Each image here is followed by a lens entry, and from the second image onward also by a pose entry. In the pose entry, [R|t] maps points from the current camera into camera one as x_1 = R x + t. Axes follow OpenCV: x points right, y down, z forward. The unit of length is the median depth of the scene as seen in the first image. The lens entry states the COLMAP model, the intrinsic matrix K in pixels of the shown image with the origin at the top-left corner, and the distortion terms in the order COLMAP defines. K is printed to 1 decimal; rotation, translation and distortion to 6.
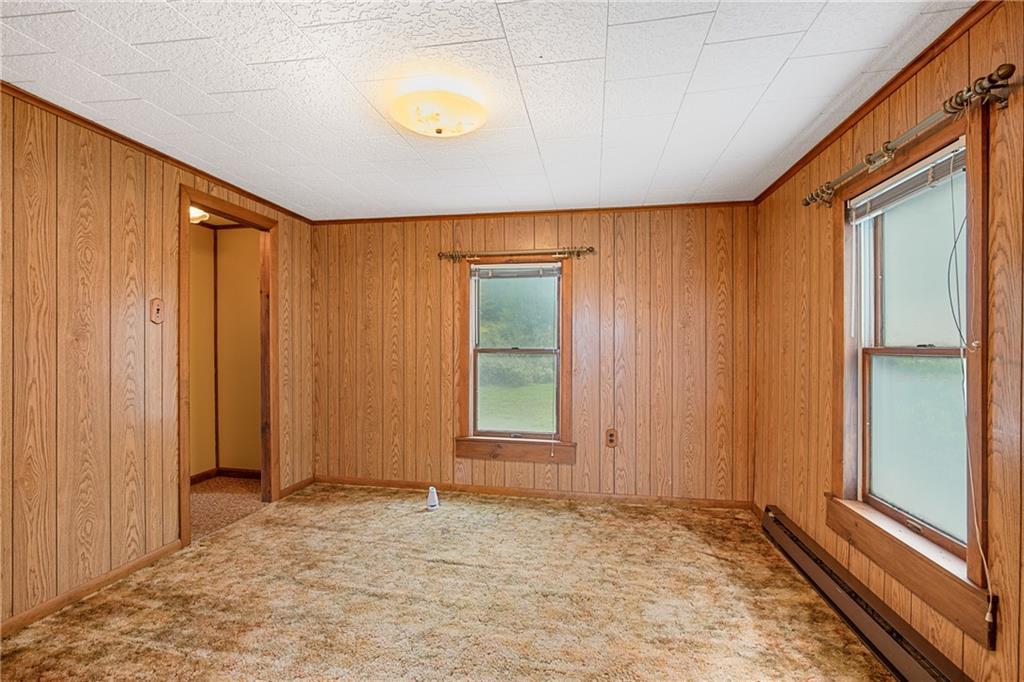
lens RADIAL K [[468.3, 0, 511.8], [0, 468.3, 337.4], [0, 0, 1]] dist [-0.030845, 0.010313]
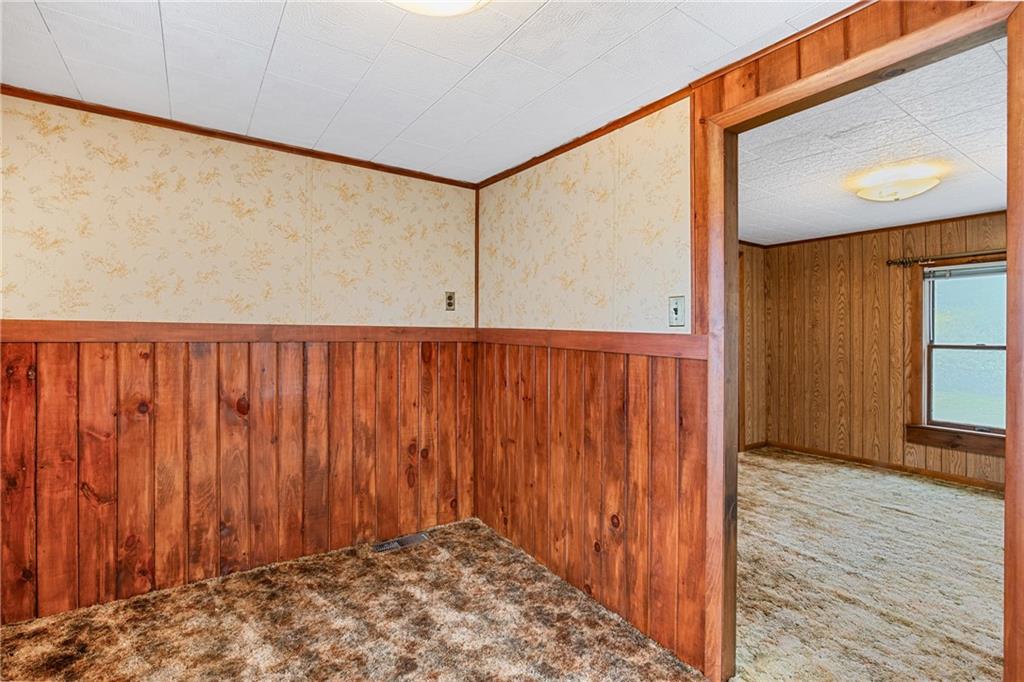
lens RADIAL K [[468.3, 0, 511.8], [0, 468.3, 337.4], [0, 0, 1]] dist [-0.030845, 0.010313]
pose [[0.685829, -0.000318, -0.727763, 0.032729], [0.010240, 0.999905, 0.009212, -0.012335], [0.727691, -0.013770, 0.685767, -0.432394]]
